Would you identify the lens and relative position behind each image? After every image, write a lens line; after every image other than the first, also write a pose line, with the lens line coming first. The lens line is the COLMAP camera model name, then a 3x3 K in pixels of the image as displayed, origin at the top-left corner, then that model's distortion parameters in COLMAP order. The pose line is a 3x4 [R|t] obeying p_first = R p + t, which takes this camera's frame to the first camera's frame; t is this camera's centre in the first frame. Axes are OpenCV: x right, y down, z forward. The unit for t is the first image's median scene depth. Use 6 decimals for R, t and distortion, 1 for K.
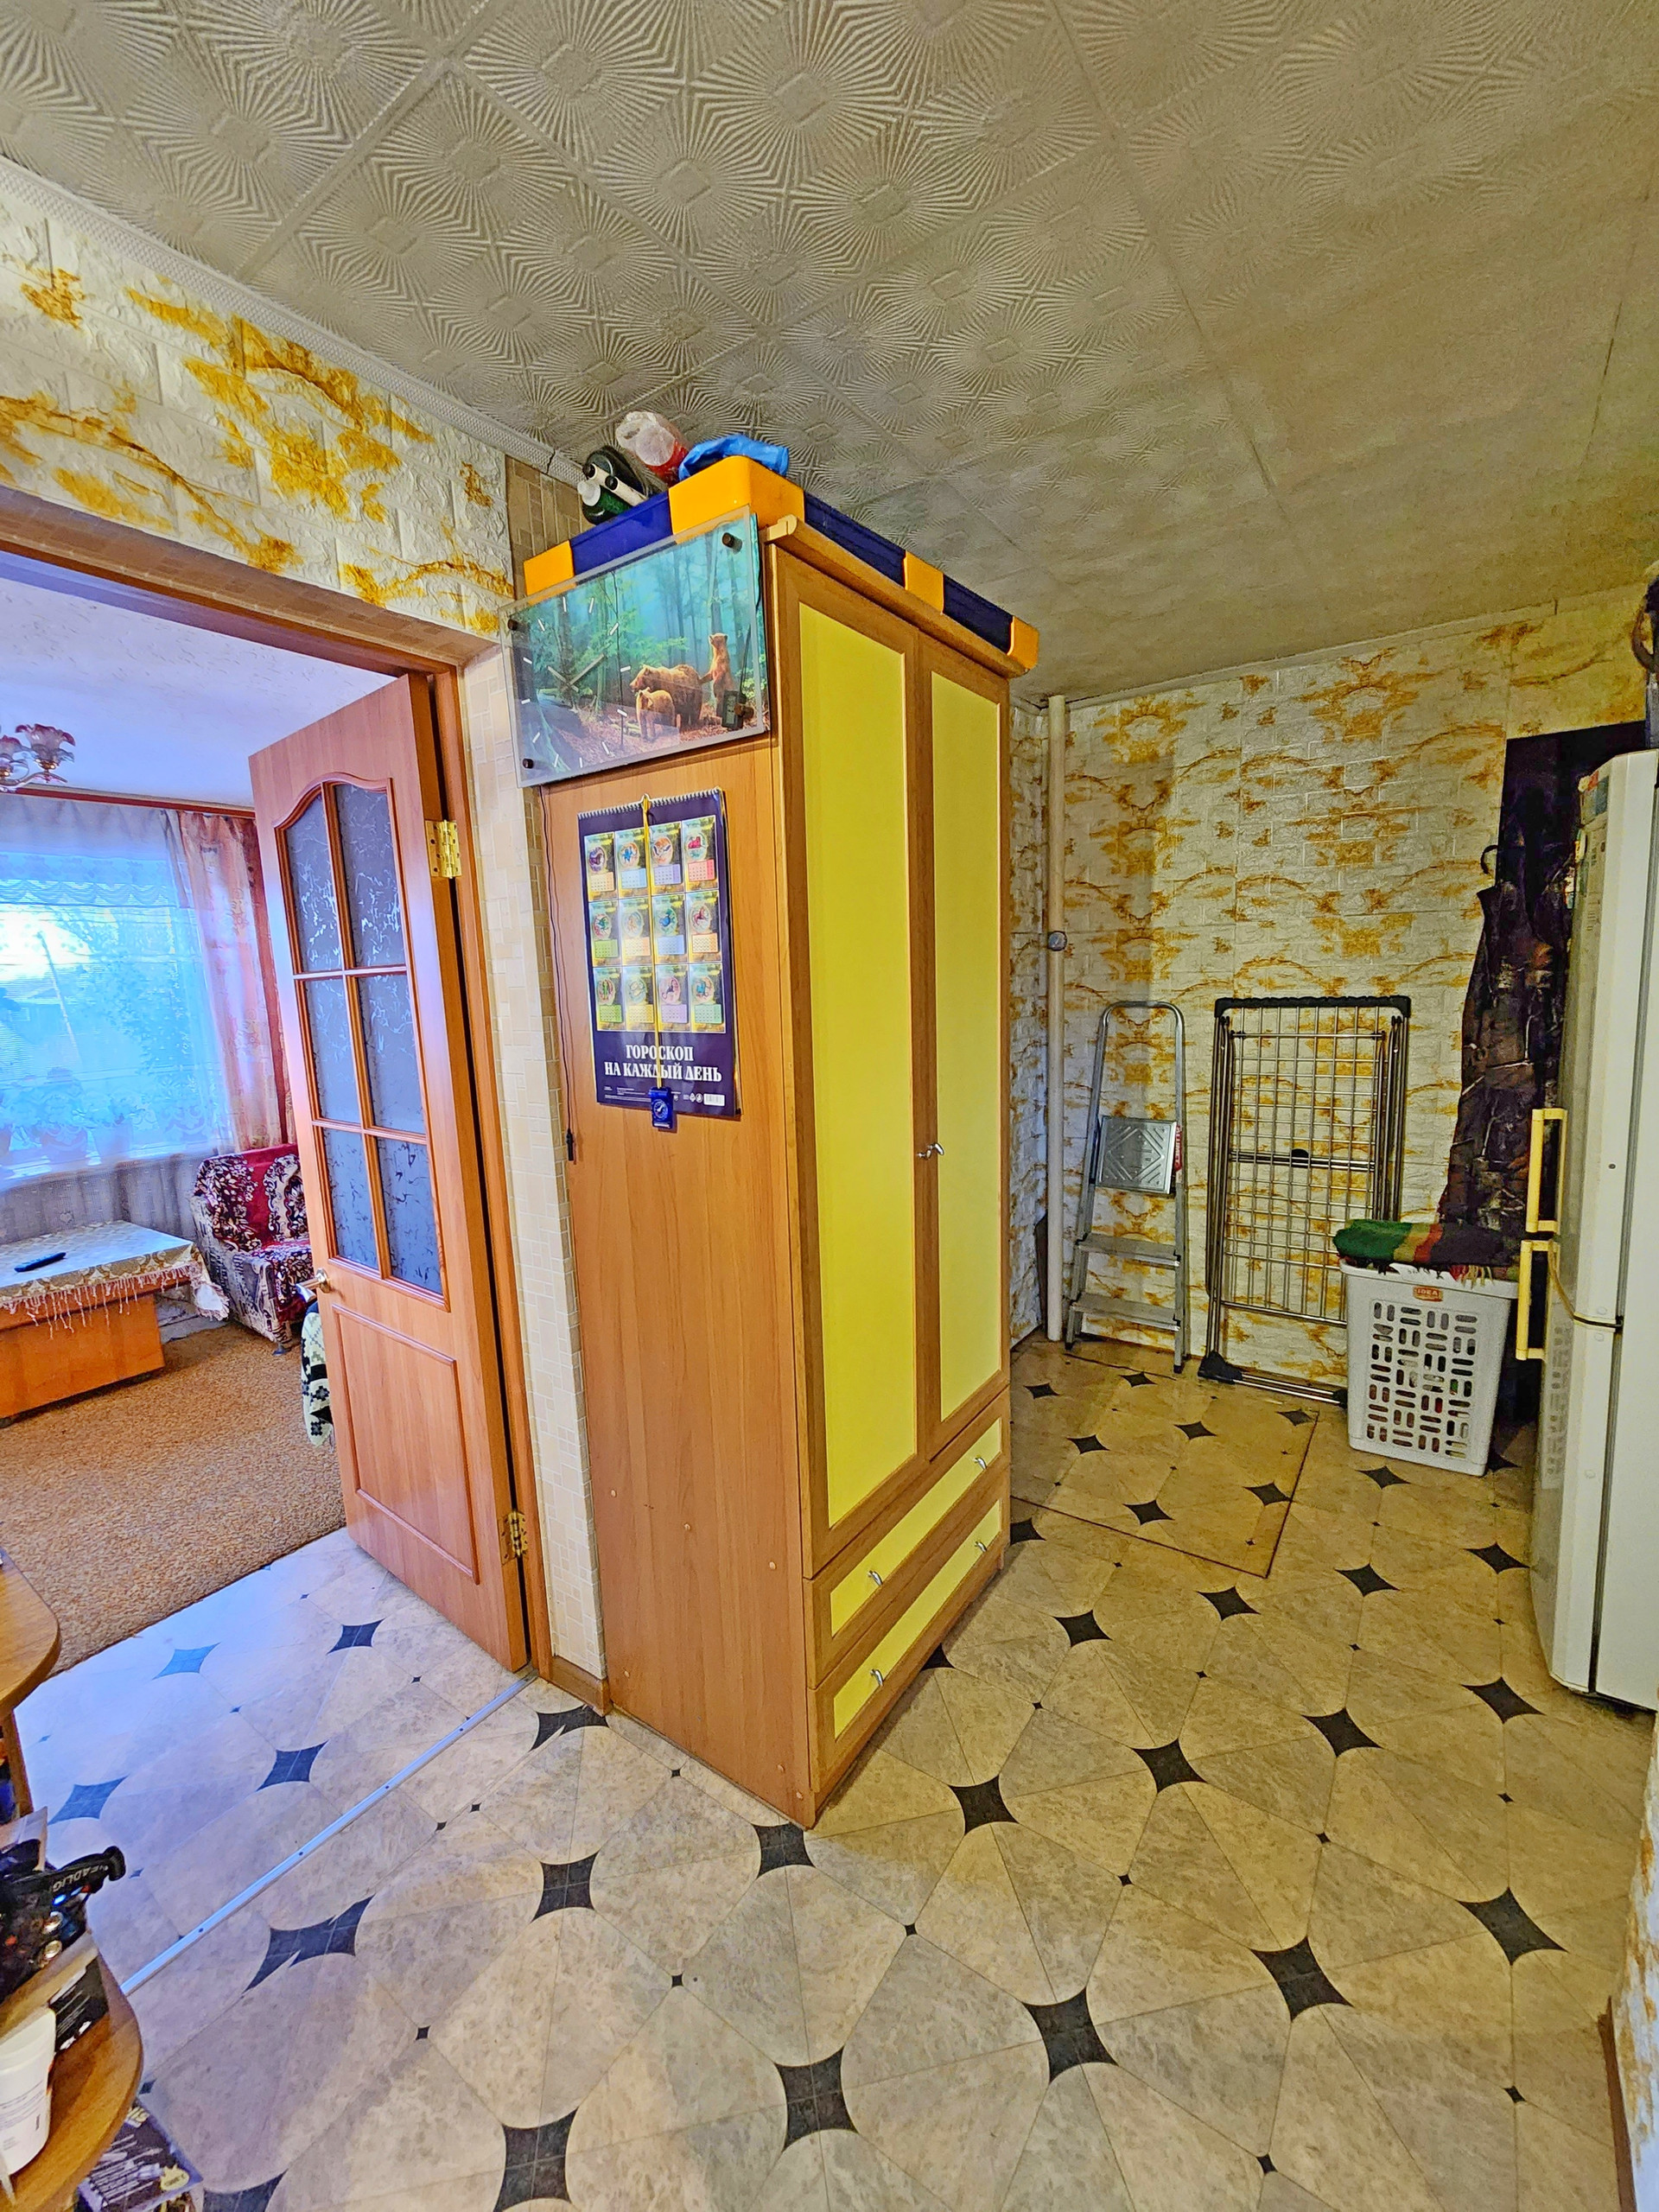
lens RADIAL K [[907.7, 0, 829.5], [0, 907.7, 1106.0], [0, 0, 1]] dist [0.000799, 0.000169]
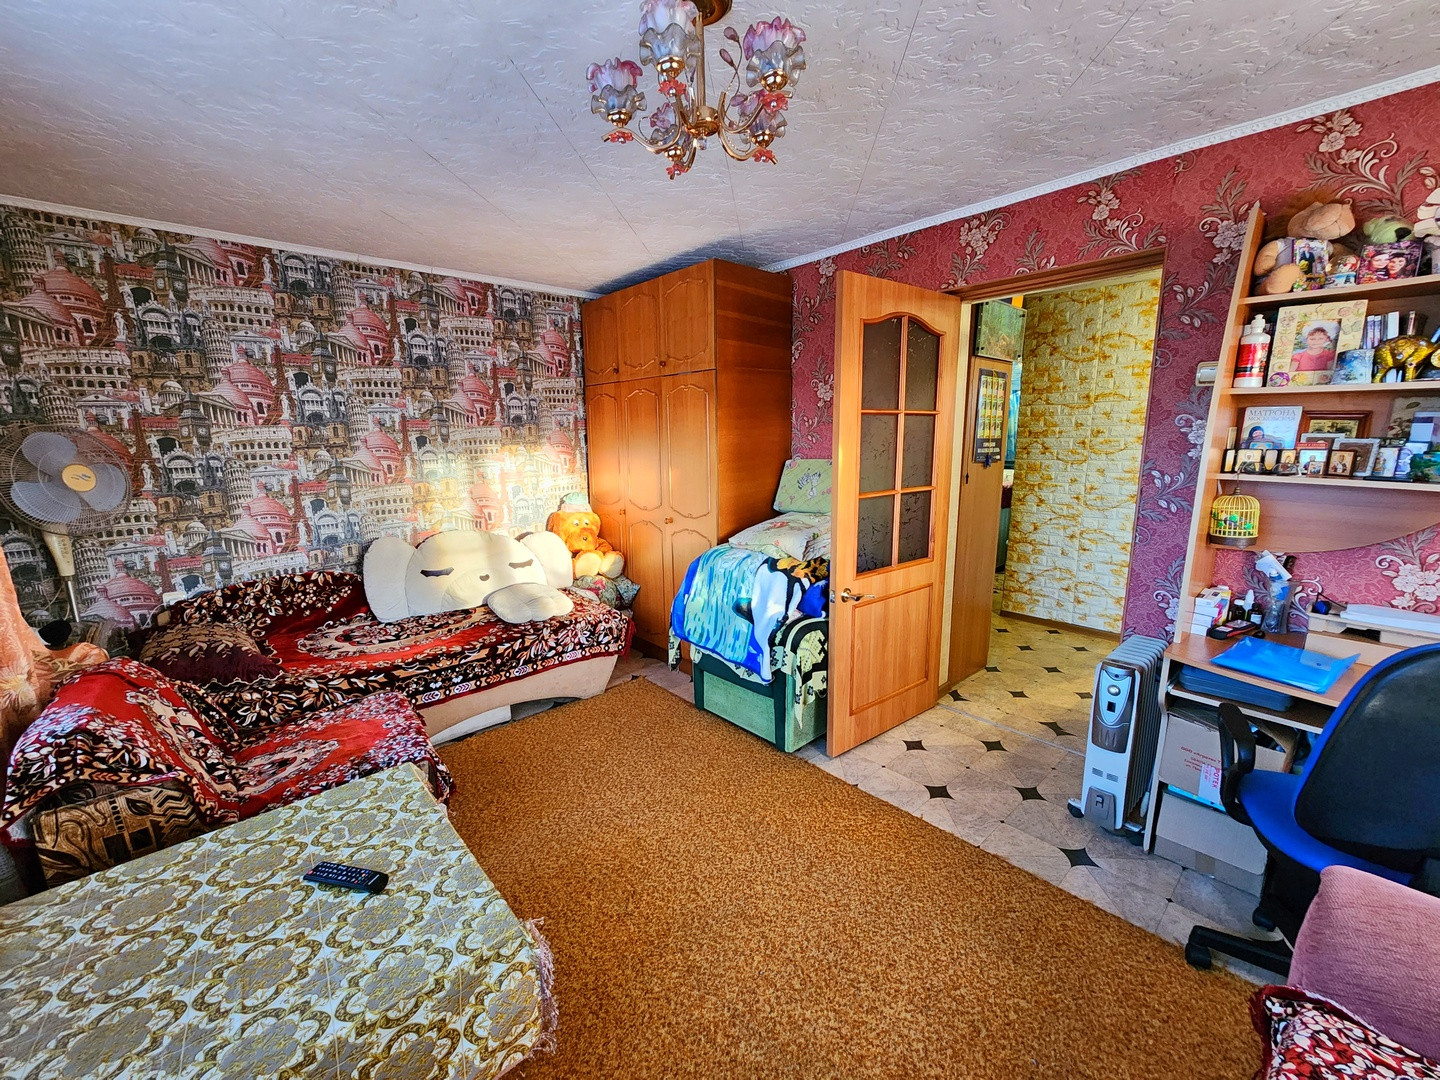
lens RADIAL K [[590.9, 0, 720.0], [0, 590.9, 540.0], [0, 0, 1]] dist [0.000799, 0.000169]
pose [[0.218307, -0.142493, 0.965421, -0.933430], [0.145893, 0.982930, 0.112087, -0.037341], [-0.964913, 0.116379, 0.235369, 0.543335]]
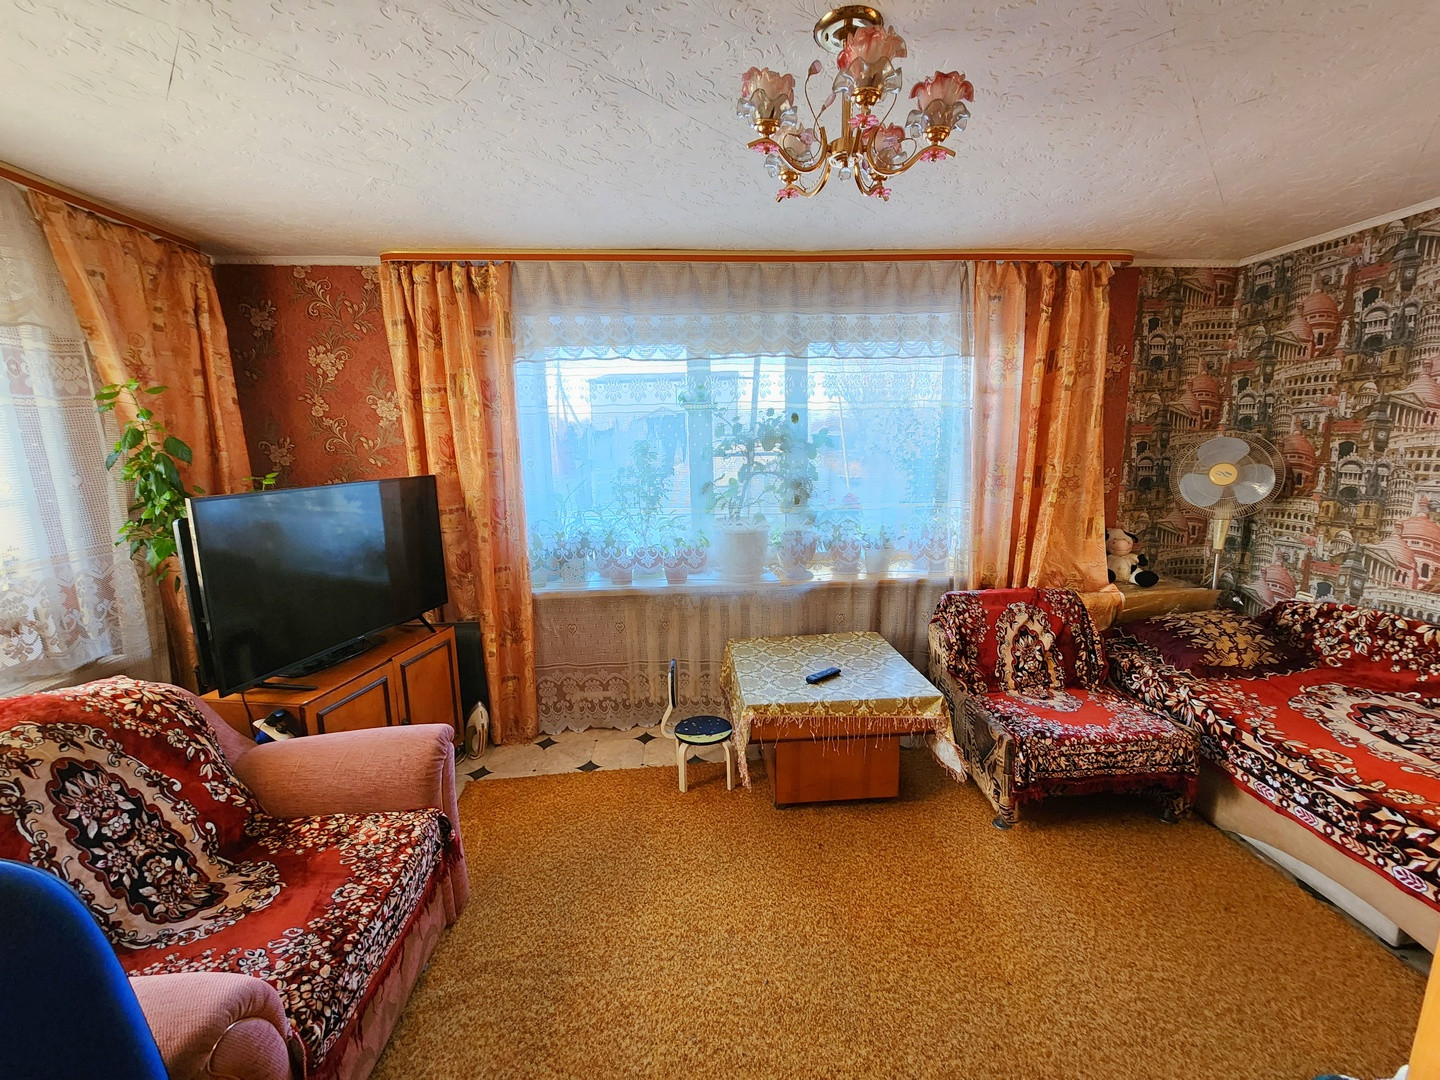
lens RADIAL K [[573.2, 0, 721.1], [0, 573.2, 541.6], [0, 0, 1]] dist [-0.022277, 0.000057]
pose [[0.632487, 0.158463, -0.758188, -0.366184], [-0.116109, 0.987186, 0.109464, -0.045445], [0.765819, 0.018798, 0.642782, 0.371939]]
